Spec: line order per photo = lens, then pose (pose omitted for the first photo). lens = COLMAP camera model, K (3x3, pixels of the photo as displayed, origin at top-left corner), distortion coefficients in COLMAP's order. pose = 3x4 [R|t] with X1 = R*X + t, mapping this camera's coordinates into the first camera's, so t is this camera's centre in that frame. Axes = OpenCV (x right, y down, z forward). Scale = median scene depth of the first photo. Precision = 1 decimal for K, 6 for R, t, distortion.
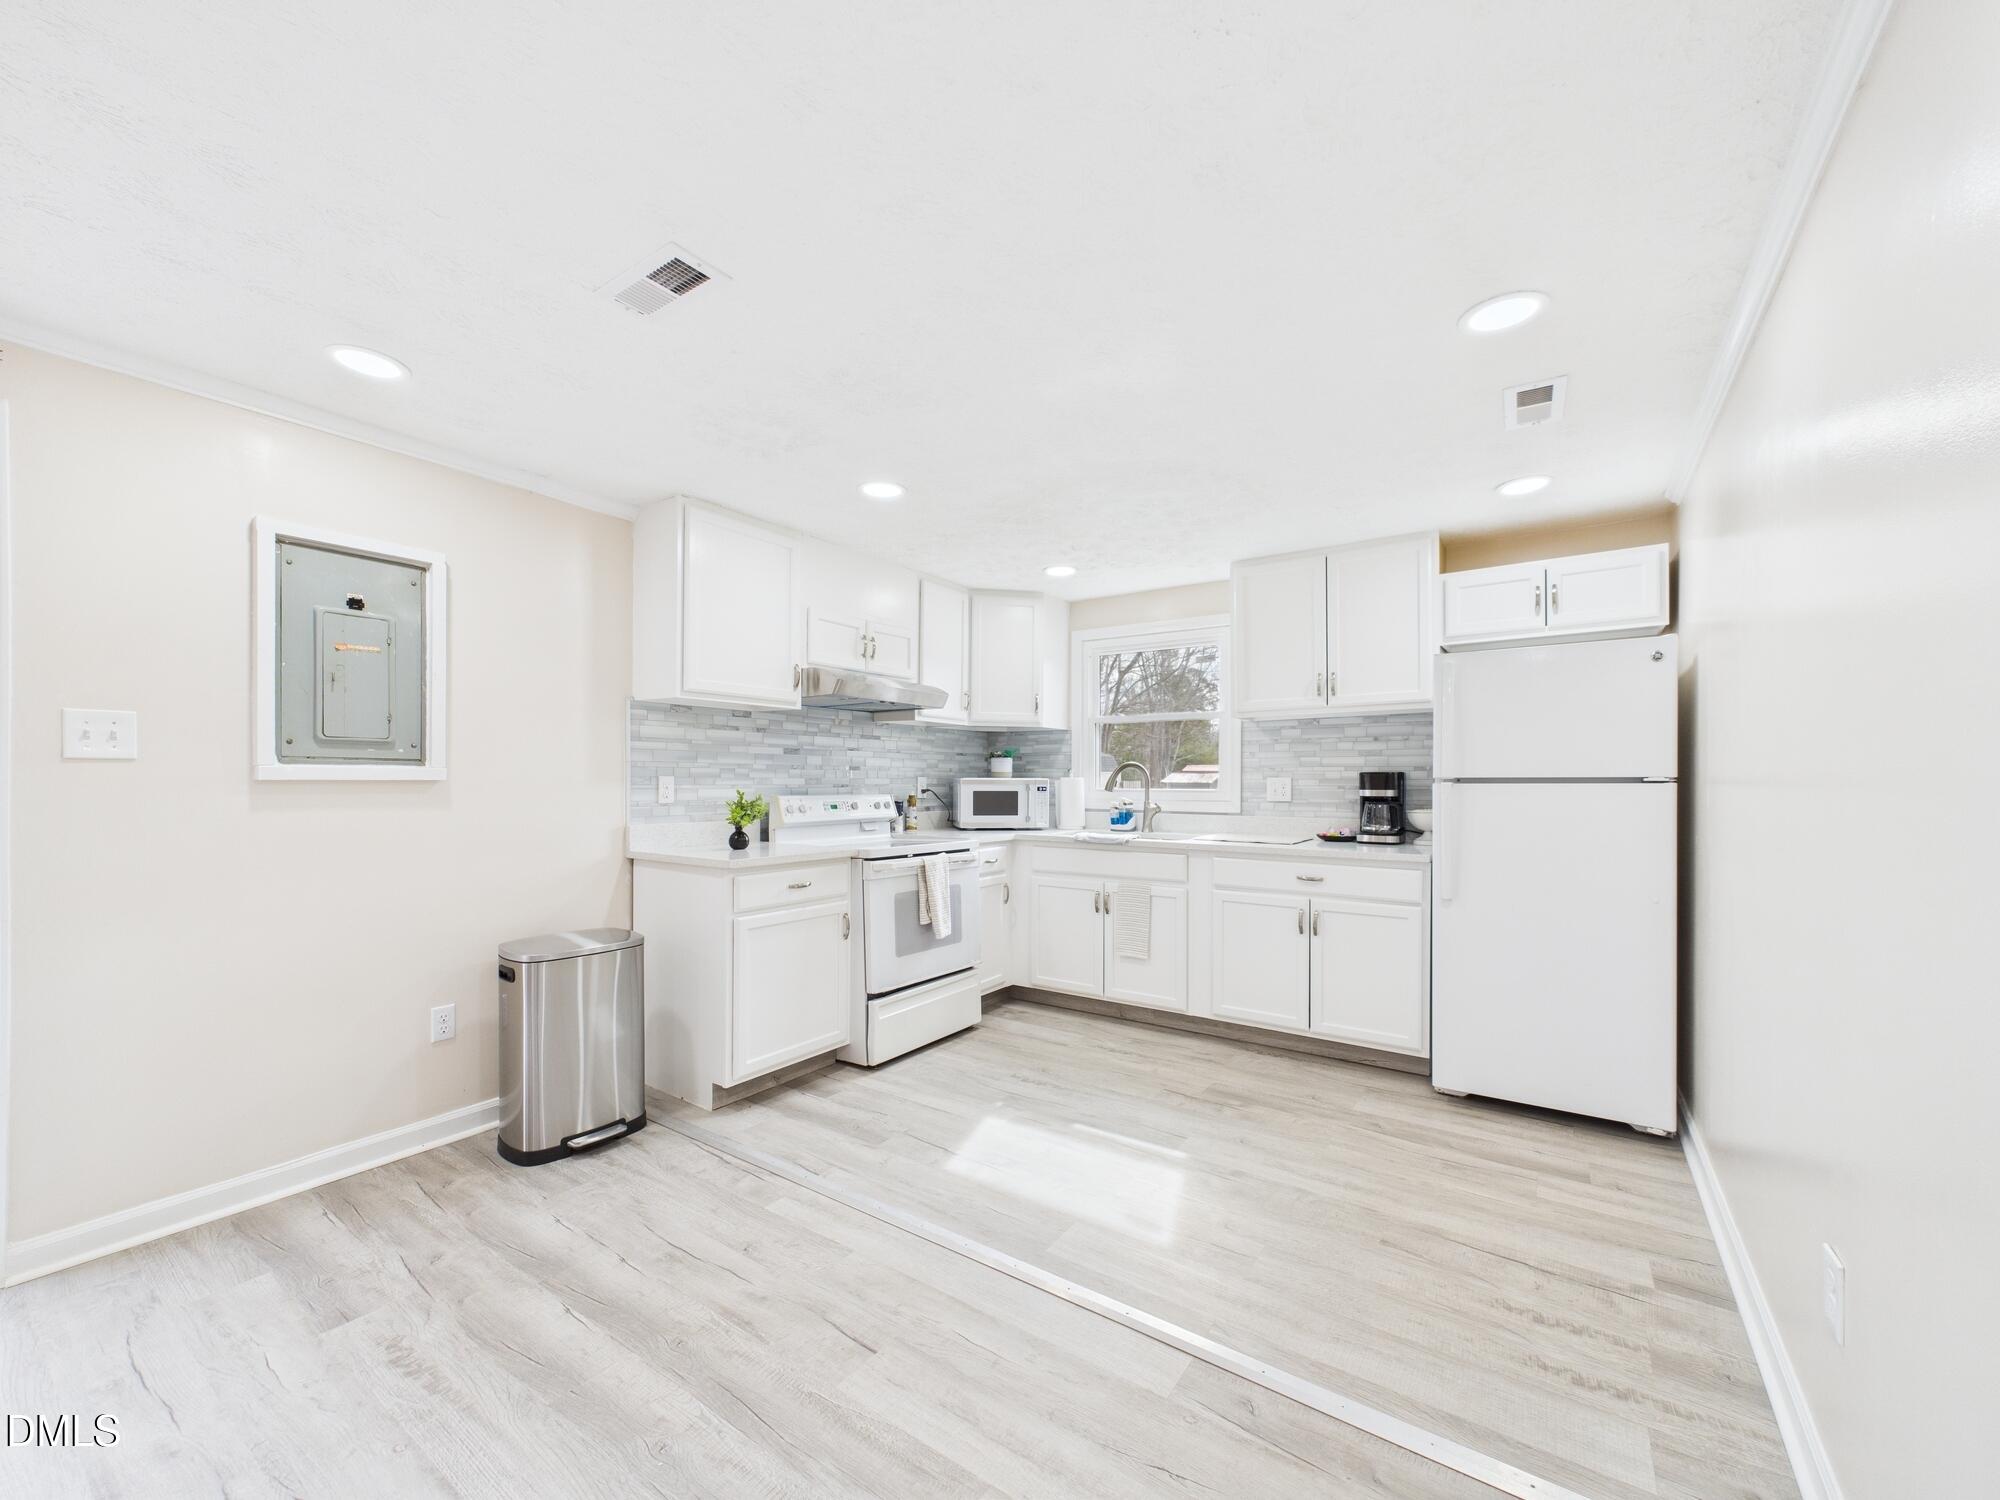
lens RADIAL K [[802.8, 0, 999.2], [0, 802.8, 771.2], [0, 0, 1]] dist [0.002452, 0.000994]
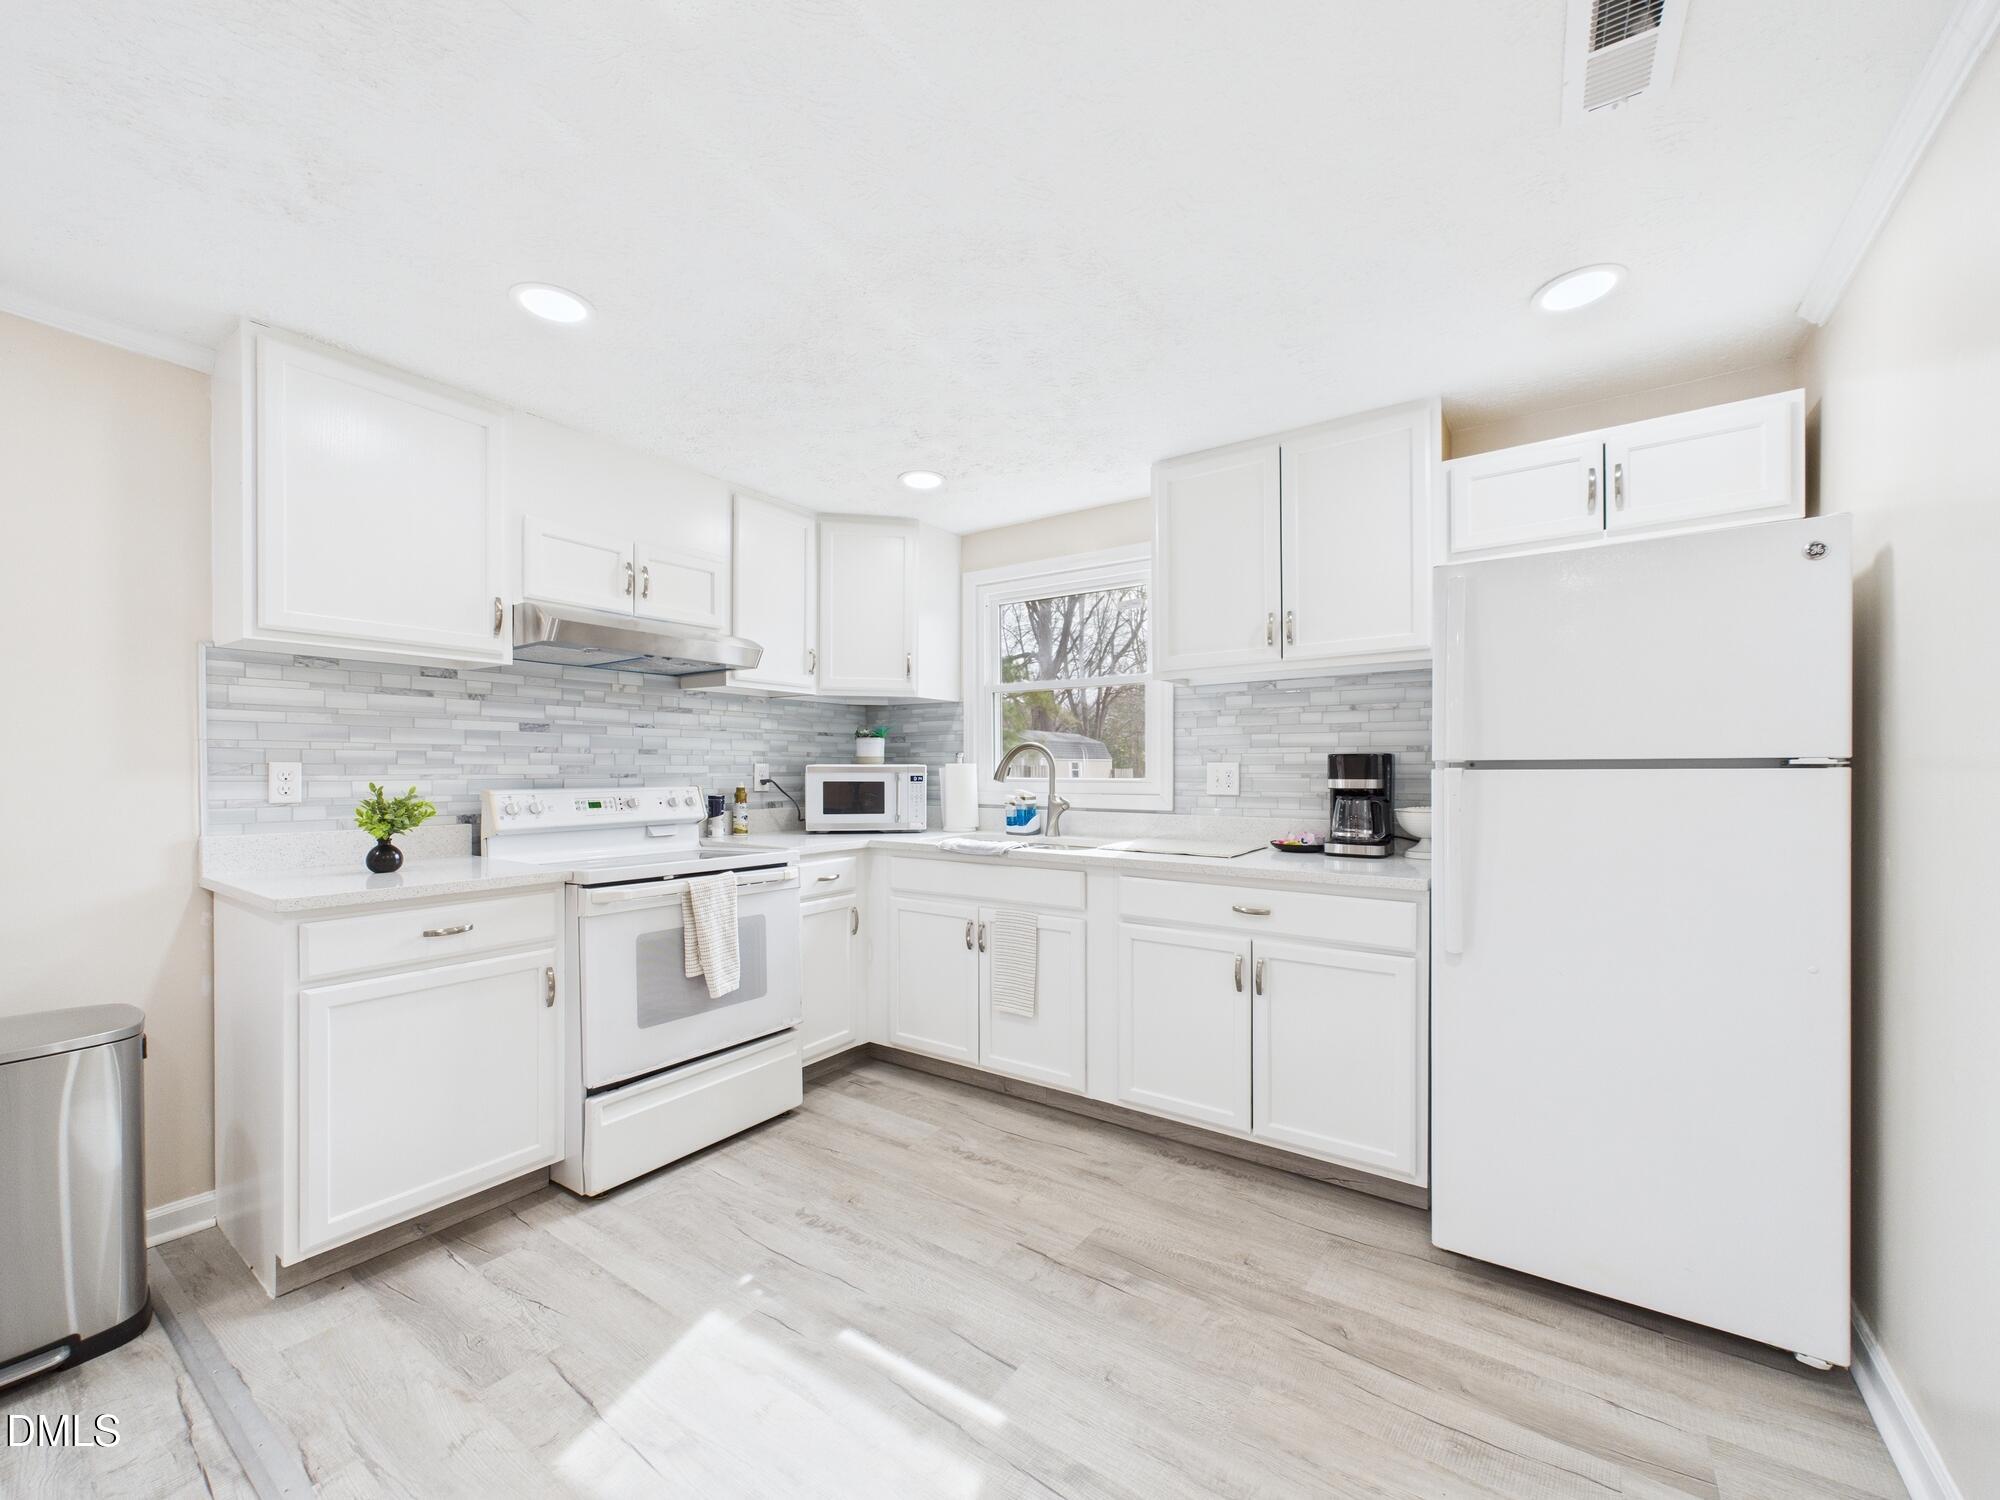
lens RADIAL K [[802.8, 0, 1000.7], [0, 802.8, 761.7], [0, 0, 1]] dist [0.002452, 0.000994]
pose [[0.999994, -0.002943, -0.001932, 0.177124], [0.002949, 0.999991, 0.003164, 0.005203], [0.001922, -0.003170, 0.999993, 0.321987]]
